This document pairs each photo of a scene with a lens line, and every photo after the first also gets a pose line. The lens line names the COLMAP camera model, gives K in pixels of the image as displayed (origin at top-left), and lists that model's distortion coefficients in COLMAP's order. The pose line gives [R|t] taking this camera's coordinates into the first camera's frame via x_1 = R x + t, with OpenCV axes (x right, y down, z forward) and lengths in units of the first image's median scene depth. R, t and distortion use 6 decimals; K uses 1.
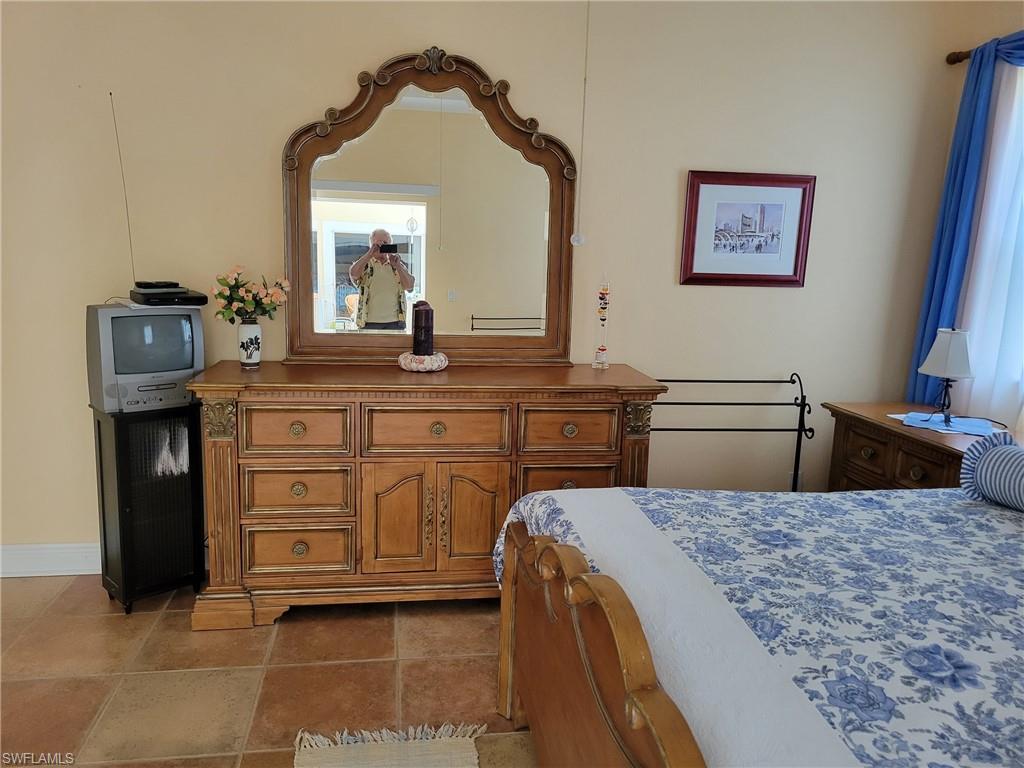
lens RADIAL K [[768.3, 0, 507.3], [0, 768.3, 377.0], [0, 0, 1]] dist [0.049944, -0.031957]
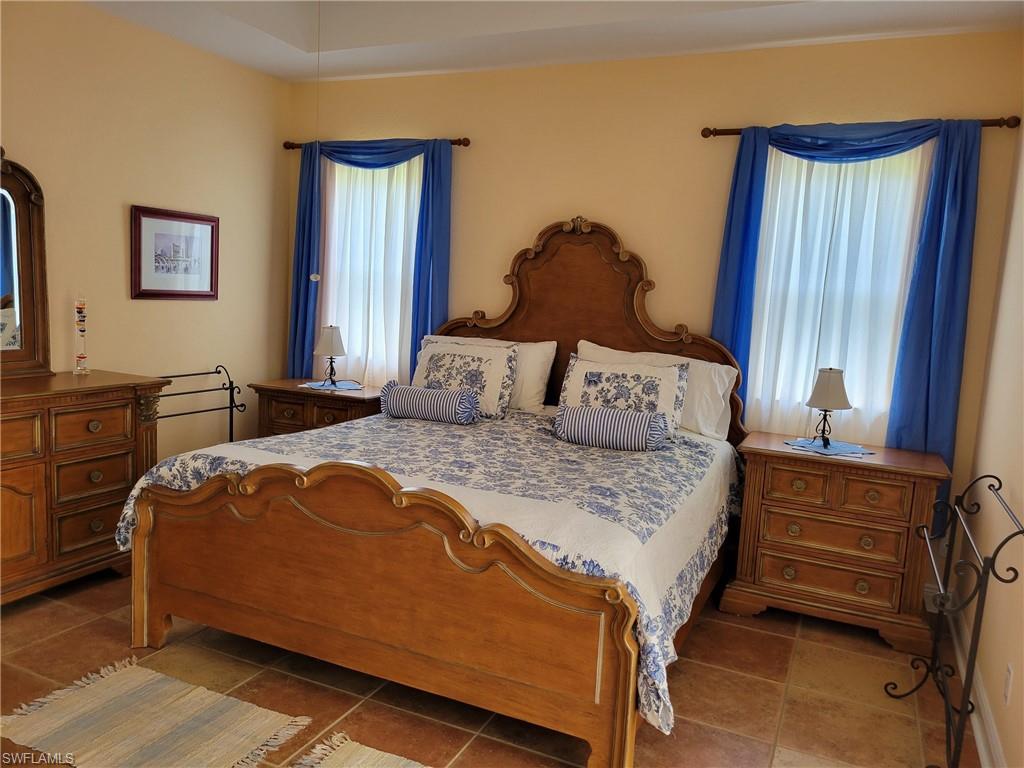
lens RADIAL K [[768.3, 0, 513.5], [0, 768.3, 388.0], [0, 0, 1]] dist [0.049944, -0.031957]
pose [[0.556322, -0.110963, 0.823525, -0.485557], [0.109432, 0.992196, 0.059764, 0.010077], [-0.823729, 0.056872, 0.564124, -0.168864]]
